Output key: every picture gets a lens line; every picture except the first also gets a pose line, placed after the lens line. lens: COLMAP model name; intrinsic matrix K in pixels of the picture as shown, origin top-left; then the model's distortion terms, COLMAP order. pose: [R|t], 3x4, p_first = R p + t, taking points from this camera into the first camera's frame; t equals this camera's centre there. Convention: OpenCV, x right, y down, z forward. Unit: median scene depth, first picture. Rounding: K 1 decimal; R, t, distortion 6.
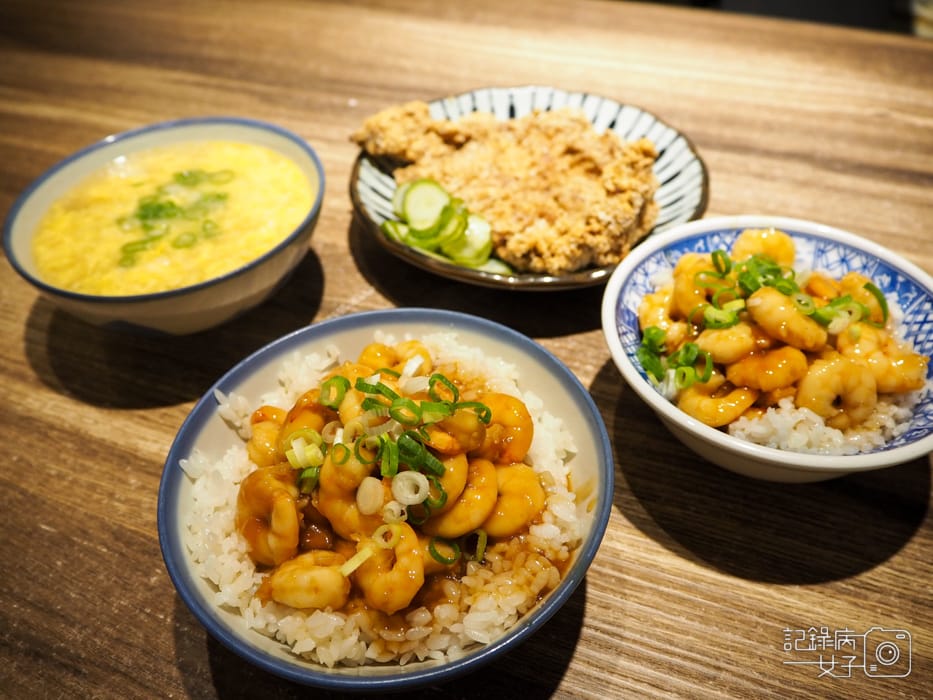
lens RADIAL K [[796.5, 0, 459.4], [0, 796.5, 341.6], [0, 0, 1]] dist [-0.036804, 0.016172]
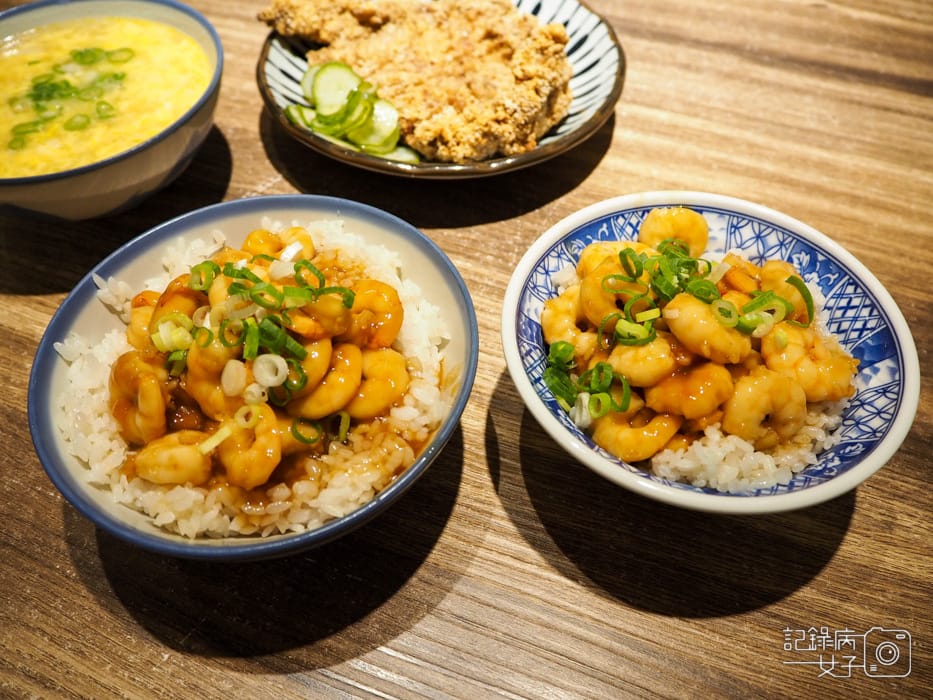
lens RADIAL K [[796.5, 0, 464.2], [0, 796.5, 344.7], [0, 0, 1]] dist [-0.036804, 0.016172]
pose [[0.999360, 0.009697, 0.034433, 0.104751], [-0.014226, 0.990904, 0.133819, 0.007307], [-0.032823, -0.134223, 0.990407, -0.011742]]
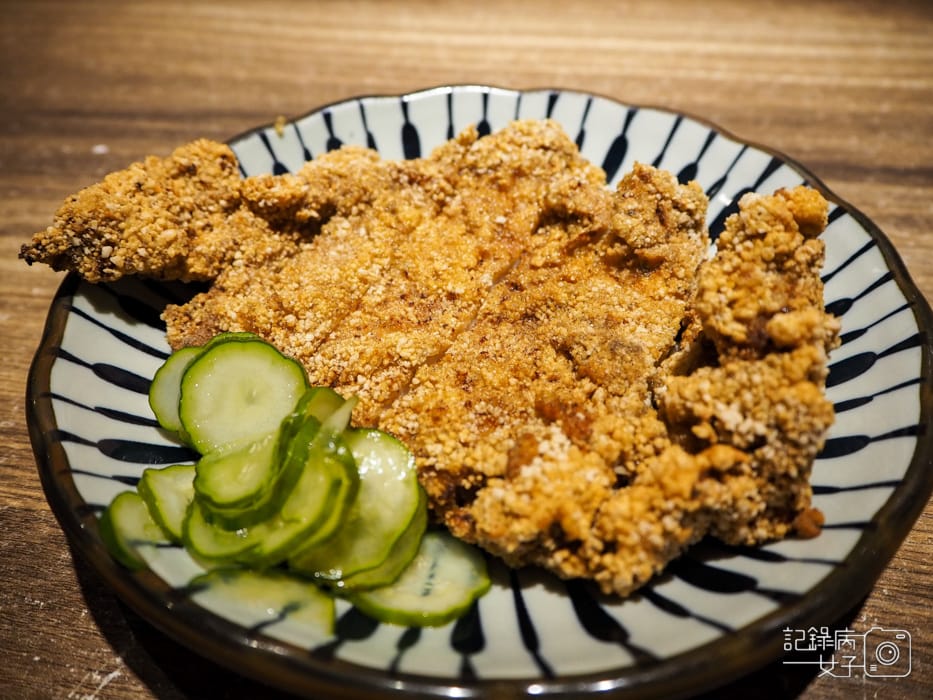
lens RADIAL K [[796.5, 0, 462.0], [0, 796.5, 347.7], [0, 0, 1]] dist [-0.036804, 0.016172]
pose [[0.981403, -0.129583, 0.141620, 0.016141], [0.131016, 0.991380, -0.000800, -0.229277], [-0.140295, 0.019339, 0.989921, 0.741669]]
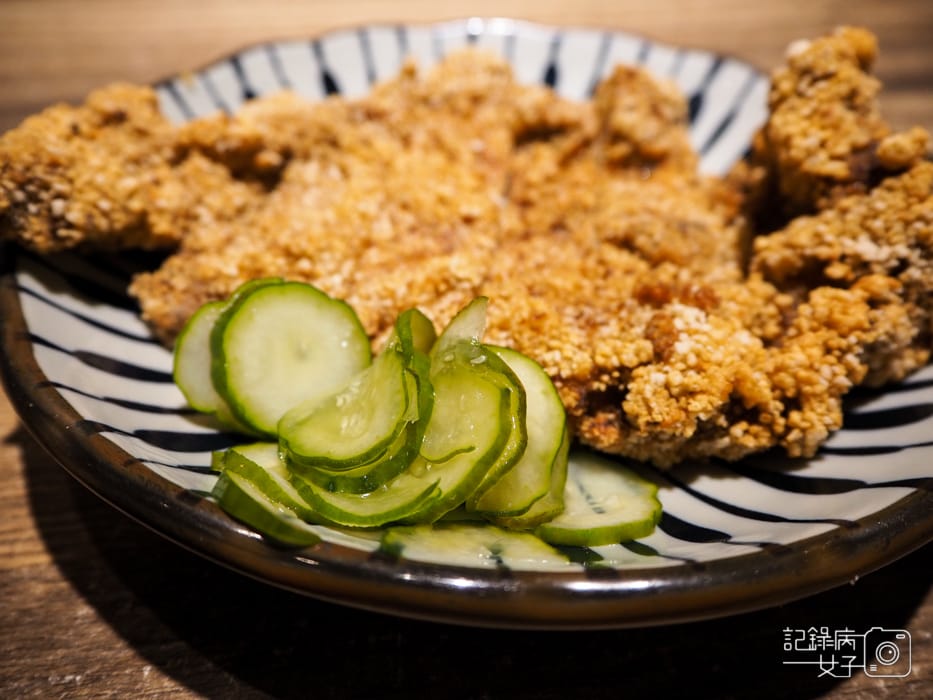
lens RADIAL K [[796.5, 0, 464.3], [0, 796.5, 351.1], [0, 0, 1]] dist [-0.036804, 0.016172]
pose [[0.858039, -0.291912, 0.422558, -0.143508], [0.313913, 0.949274, 0.018353, -0.198409], [-0.406481, 0.116898, 0.906150, 0.854279]]
